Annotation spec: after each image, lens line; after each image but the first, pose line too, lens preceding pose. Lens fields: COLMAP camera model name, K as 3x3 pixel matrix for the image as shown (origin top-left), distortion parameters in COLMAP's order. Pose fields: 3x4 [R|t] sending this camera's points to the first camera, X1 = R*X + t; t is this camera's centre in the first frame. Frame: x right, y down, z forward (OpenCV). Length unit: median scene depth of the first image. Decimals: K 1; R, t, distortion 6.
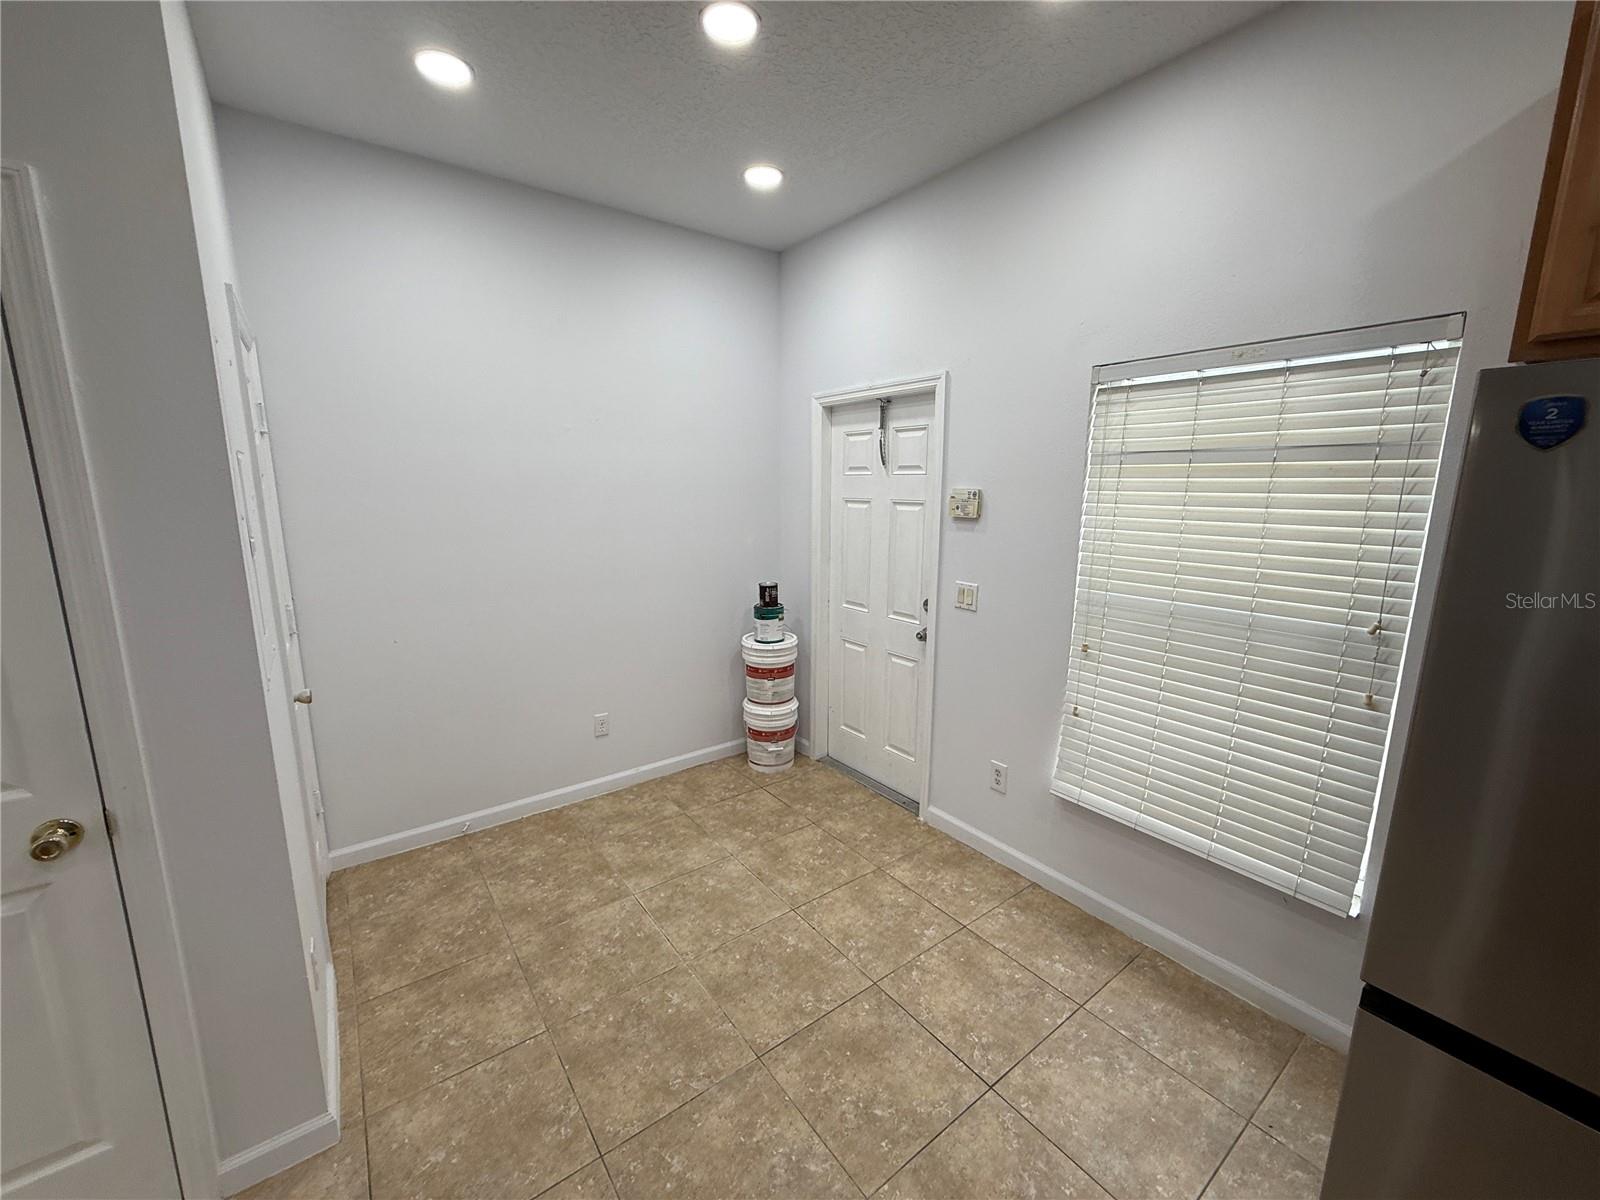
lens RADIAL K [[638.7, 0, 800.0], [0, 638.7, 600.0], [0, 0, 1]] dist [0.002554, 0.000016]
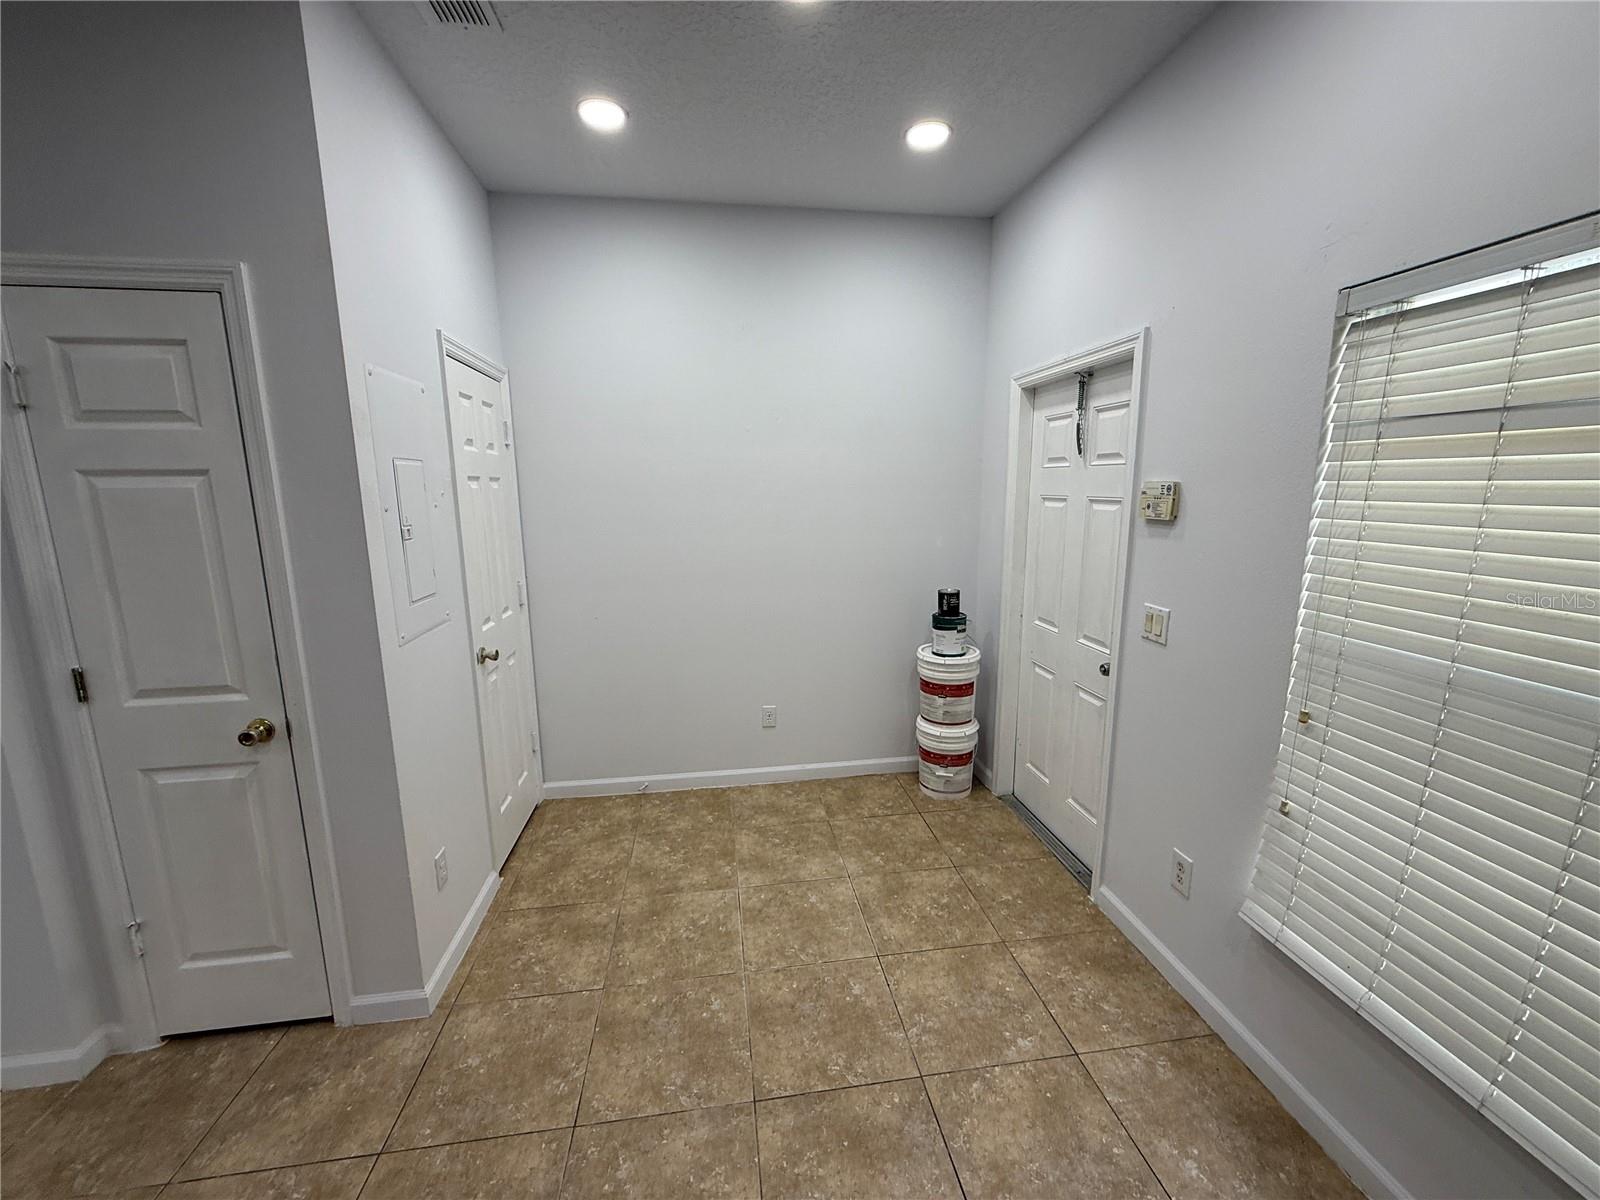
lens RADIAL K [[638.7, 0, 800.0], [0, 638.7, 600.0], [0, 0, 1]] dist [0.002554, 0.000016]
pose [[0.877294, 0.073951, -0.474222, 0.262518], [-0.074077, 0.997082, 0.018447, -0.018060], [0.474203, 0.018946, 0.880212, 0.144350]]
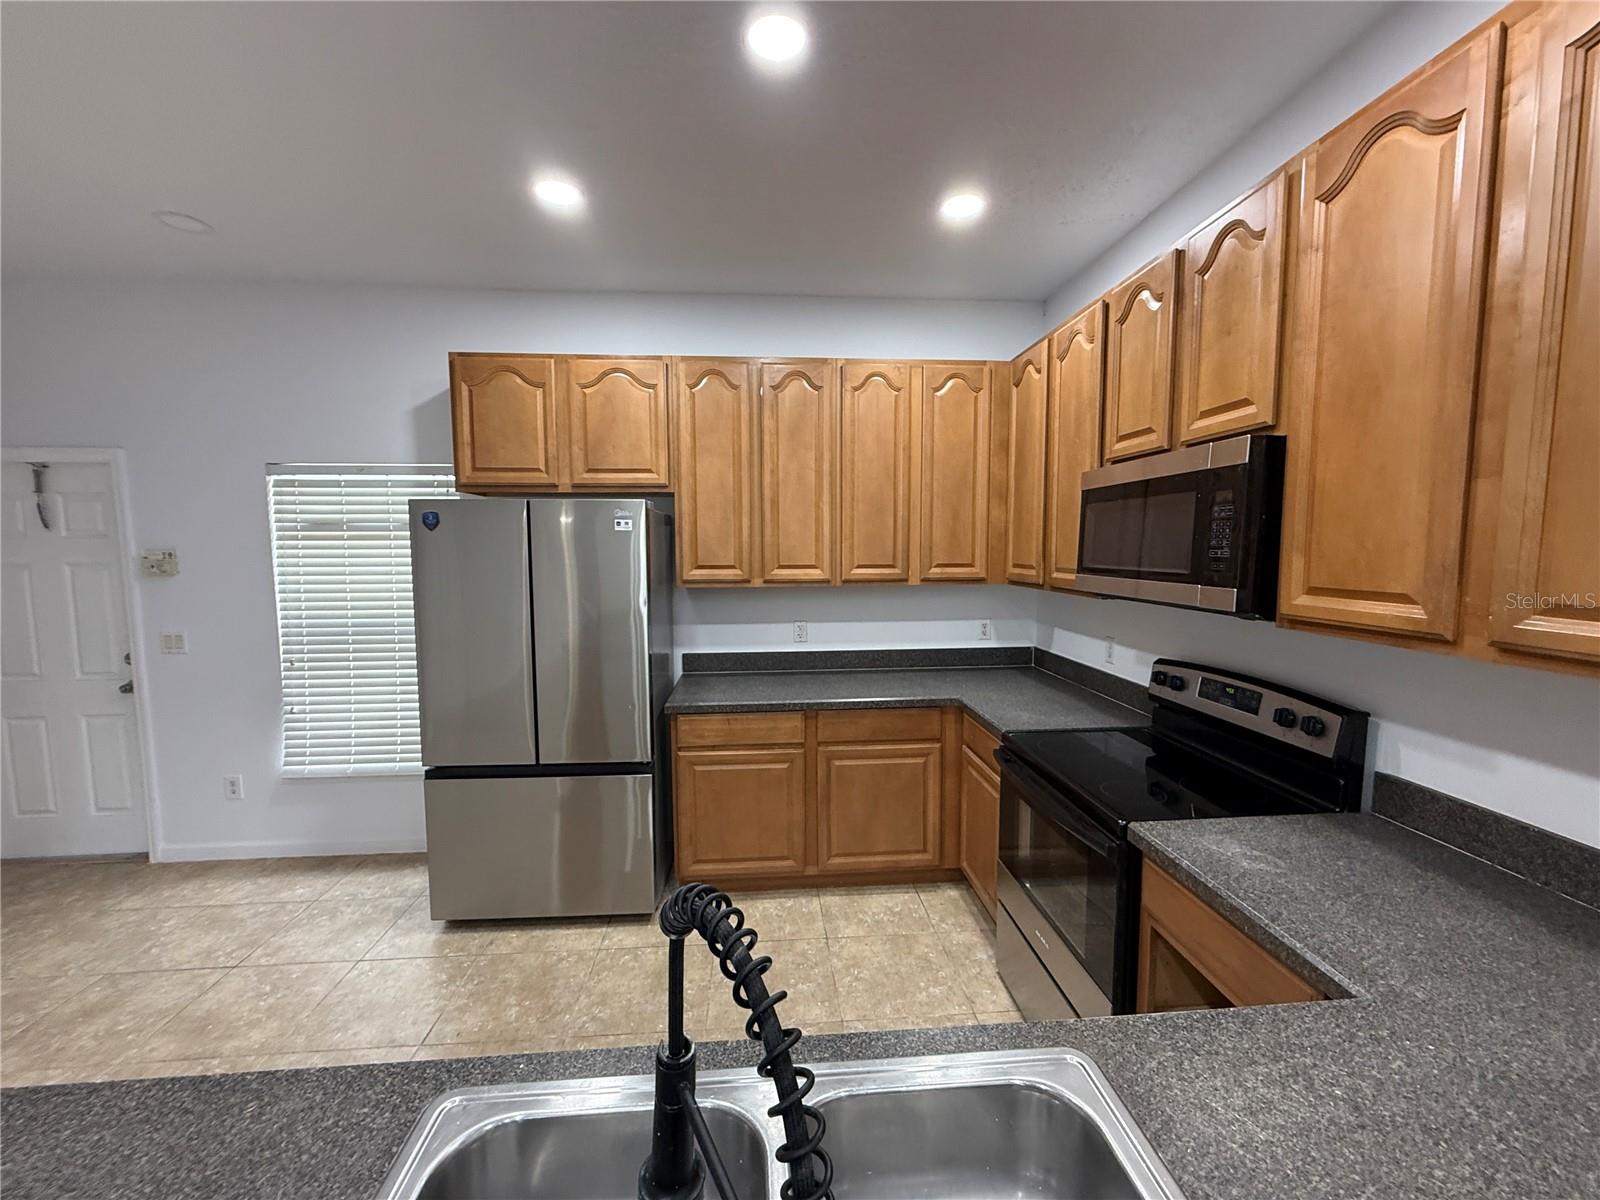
lens RADIAL K [[638.7, 0, 800.0], [0, 638.7, 600.0], [0, 0, 1]] dist [0.002554, 0.000016]
pose [[0.540939, -0.079949, 0.837253, -0.095864], [0.159763, 0.987115, -0.008962, 0.115577], [-0.825749, 0.138610, 0.546742, -0.604331]]
